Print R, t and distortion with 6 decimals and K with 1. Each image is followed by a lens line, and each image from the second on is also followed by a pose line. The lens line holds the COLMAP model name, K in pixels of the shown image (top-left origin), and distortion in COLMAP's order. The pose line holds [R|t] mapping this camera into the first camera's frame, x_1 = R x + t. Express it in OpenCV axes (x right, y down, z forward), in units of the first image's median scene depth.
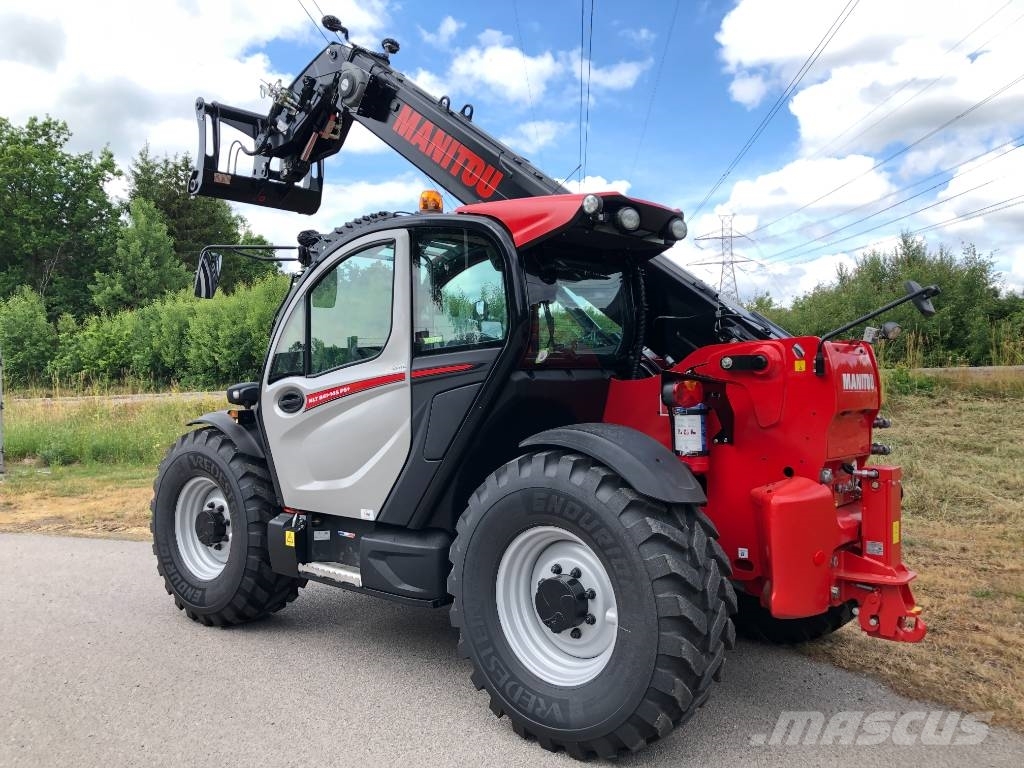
lens RADIAL K [[832.5, 0, 508.1], [0, 832.5, 379.1], [0, 0, 1]] dist [0.043625, -0.023718]
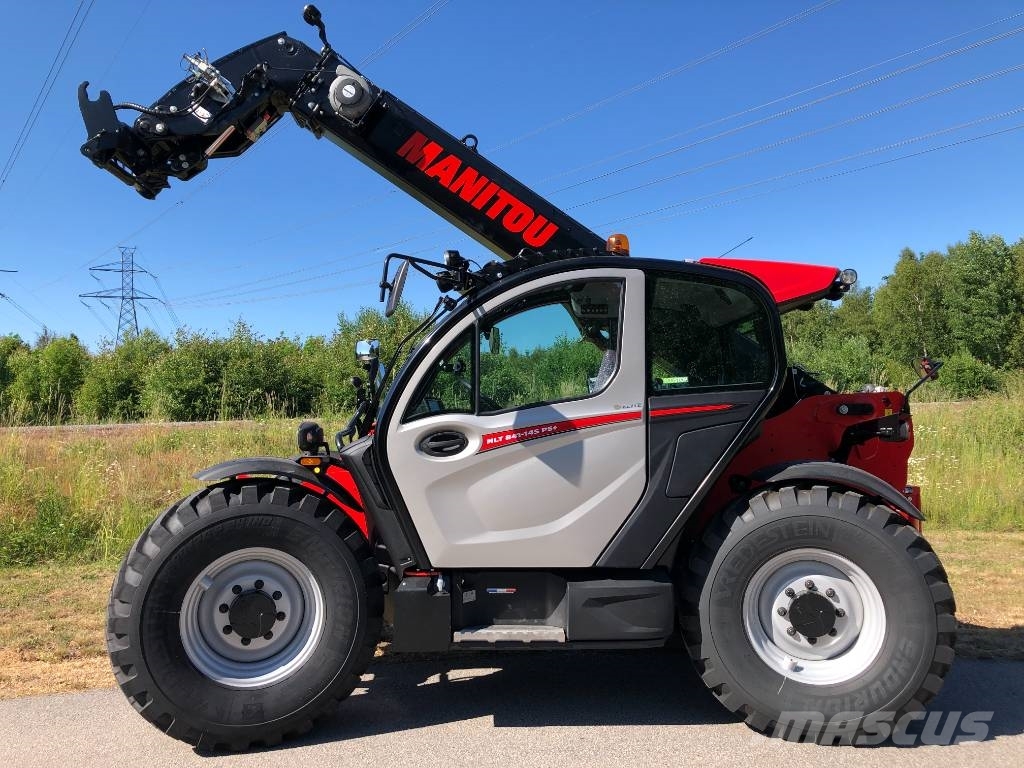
lens RADIAL K [[832.5, 0, 488.5], [0, 832.5, 383.3], [0, 0, 1]] dist [0.043625, -0.023718]
pose [[0.746759, 0.053908, 0.662906, -0.320589], [0.001514, 0.996569, -0.082748, 0.014523], [-0.665093, 0.062797, 0.744116, 0.127887]]
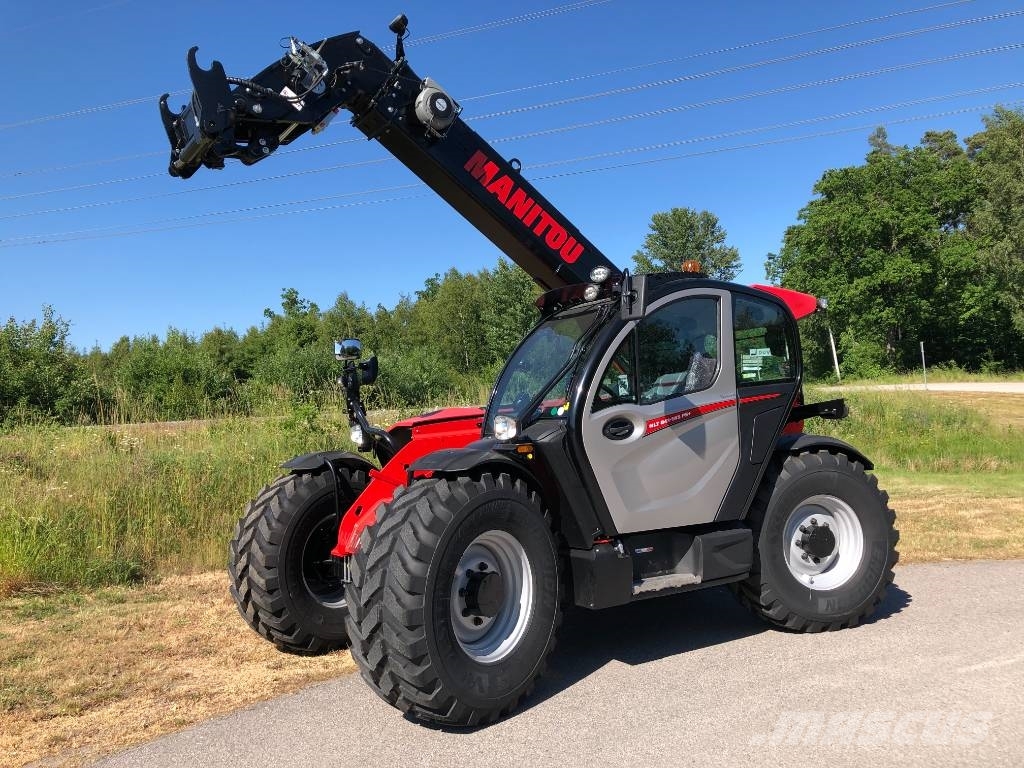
lens RADIAL K [[832.5, 0, 504.0], [0, 832.5, 382.8], [0, 0, 1]] dist [0.043625, -0.023718]
pose [[0.286155, 0.057182, 0.956476, -0.512848], [0.053151, 0.995734, -0.075431, 0.015997], [-0.956708, 0.072422, 0.281894, 0.335677]]
